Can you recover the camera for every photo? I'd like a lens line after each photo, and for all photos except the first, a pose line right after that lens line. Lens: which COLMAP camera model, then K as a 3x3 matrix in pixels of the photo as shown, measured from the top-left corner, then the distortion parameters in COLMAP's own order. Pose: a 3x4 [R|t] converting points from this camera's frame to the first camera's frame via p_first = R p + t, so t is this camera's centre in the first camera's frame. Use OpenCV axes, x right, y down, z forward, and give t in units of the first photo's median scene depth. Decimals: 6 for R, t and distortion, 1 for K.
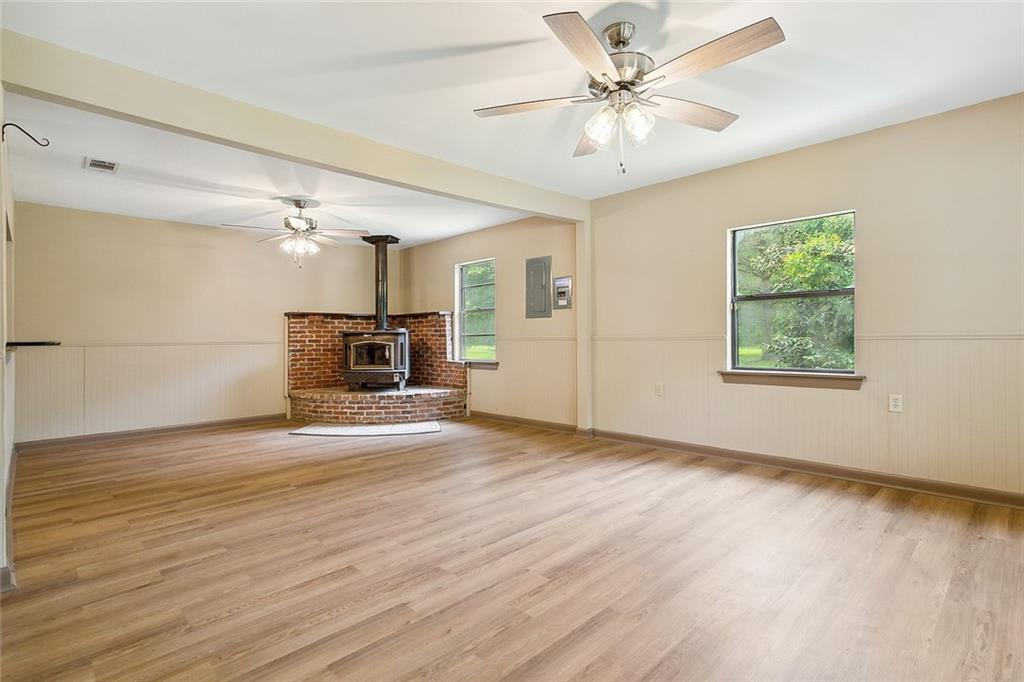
lens RADIAL K [[494.6, 0, 535.1], [0, 494.6, 326.8], [0, 0, 1]] dist [-0.000496, 0.000390]
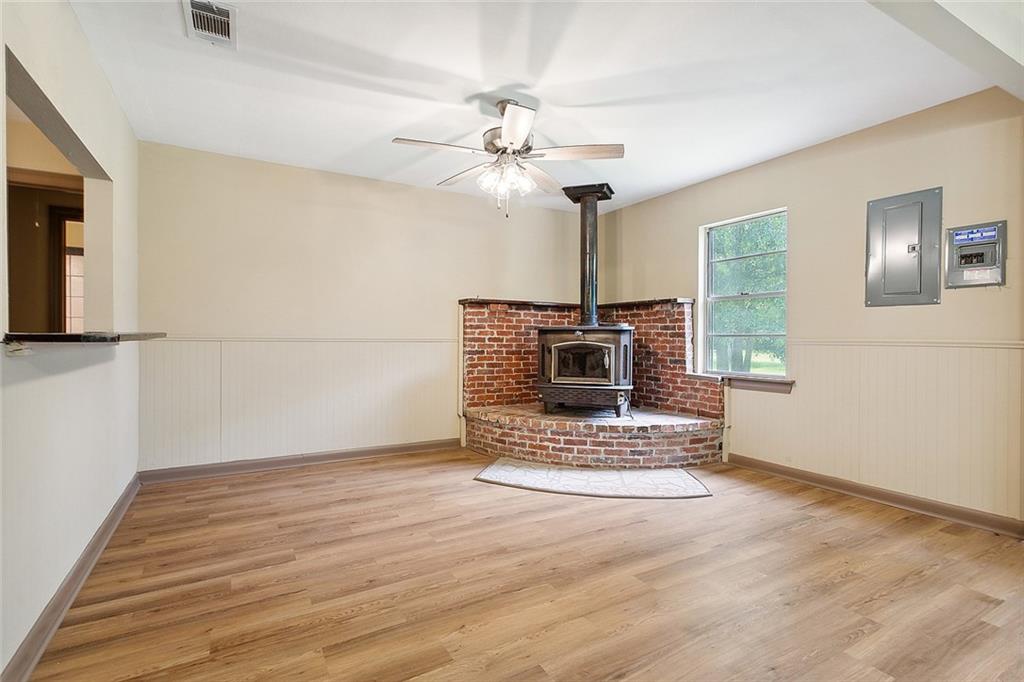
lens RADIAL K [[499.8, 0, 523.4], [0, 499.8, 341.1], [0, 0, 1]] dist [-0.001333, 0.000166]
pose [[0.964995, 0.019601, -0.261535, -0.228235], [-0.011962, 0.999455, 0.030768, 0.008440], [0.261996, -0.026562, 0.964703, 0.325059]]
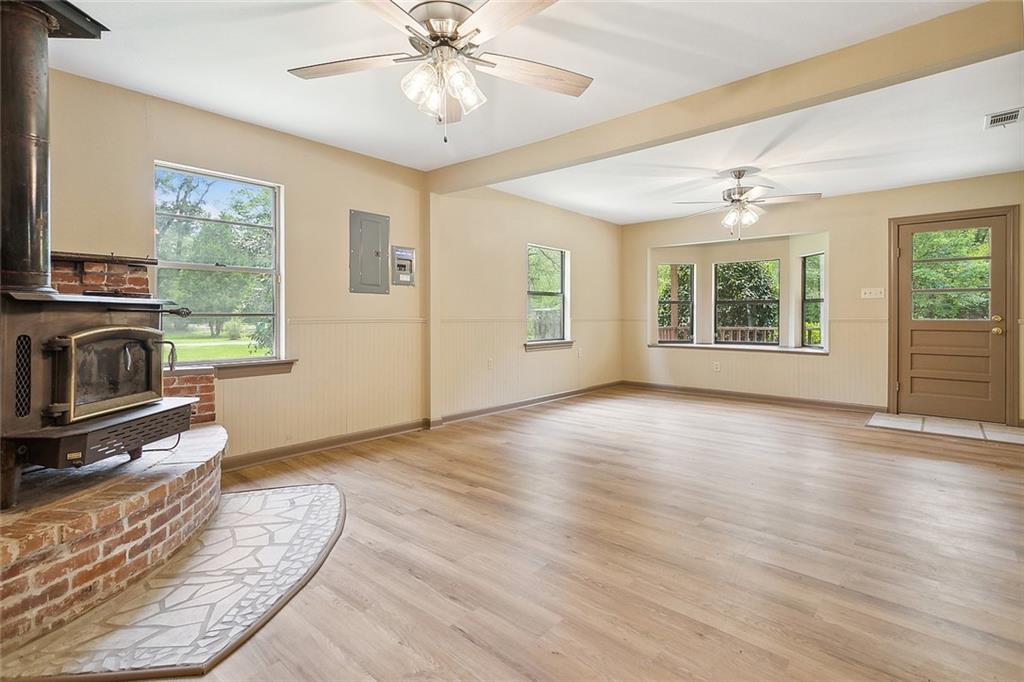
lens RADIAL K [[485.8, 0, 513.7], [0, 485.8, 316.8], [0, 0, 1]] dist [0.014664, 0.000122]
pose [[-0.034940, 0.010677, 0.999332, -0.673063], [-0.018527, 0.999764, -0.011329, 0.020075], [-0.999218, -0.018910, -0.034734, 0.733424]]
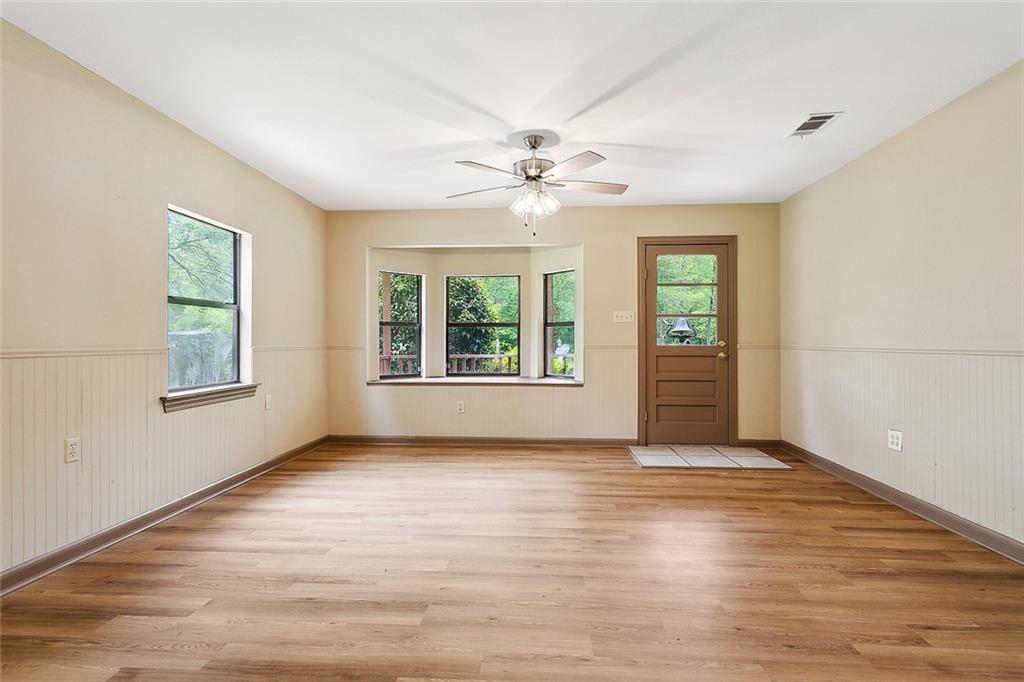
lens RADIAL K [[509.6, 0, 512.0], [0, 509.6, 341.0], [0, 0, 1]] dist [-0.000067, 0.011431]
pose [[-0.634749, 0.015017, 0.772573, -0.352775], [-0.003870, 0.999737, -0.022612, 0.015700], [-0.772709, -0.017343, -0.634523, 0.733343]]
